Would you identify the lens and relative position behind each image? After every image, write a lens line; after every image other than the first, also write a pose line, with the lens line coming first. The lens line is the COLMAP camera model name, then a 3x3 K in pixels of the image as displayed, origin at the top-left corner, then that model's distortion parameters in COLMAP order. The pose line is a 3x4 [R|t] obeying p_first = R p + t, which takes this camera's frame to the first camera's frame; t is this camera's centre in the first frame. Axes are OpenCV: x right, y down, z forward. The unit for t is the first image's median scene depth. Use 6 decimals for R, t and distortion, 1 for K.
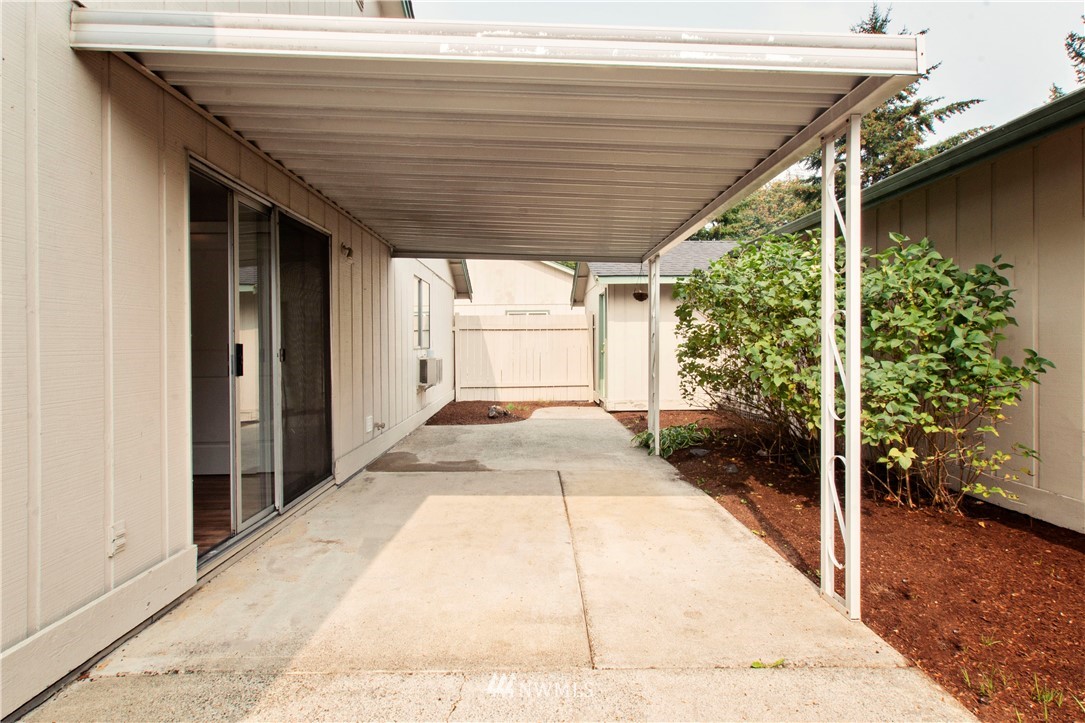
lens RADIAL K [[528.2, 0, 556.0], [0, 528.2, 341.2], [0, 0, 1]] dist [-0.009602, 0.005558]
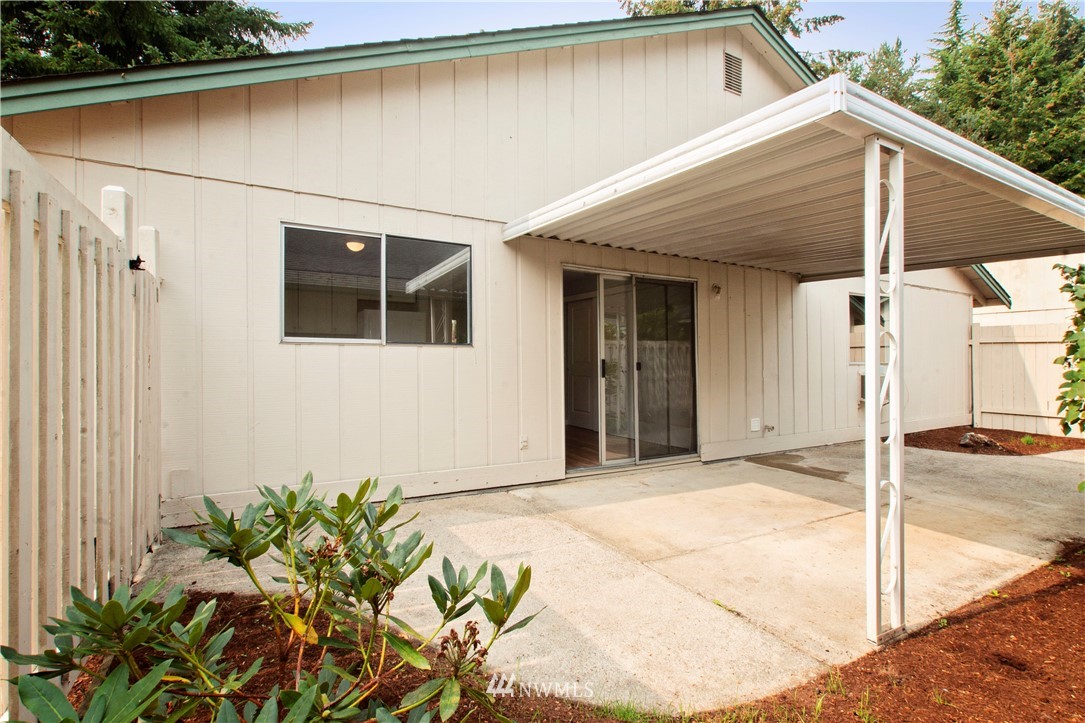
lens RADIAL K [[528.2, 0, 551.7], [0, 528.2, 356.5], [0, 0, 1]] dist [-0.009602, 0.005558]
pose [[0.479766, 0.006934, -0.877369, 0.875842], [-0.003573, 0.999976, 0.005949, -0.012298], [0.877389, 0.000280, 0.479779, -0.010205]]
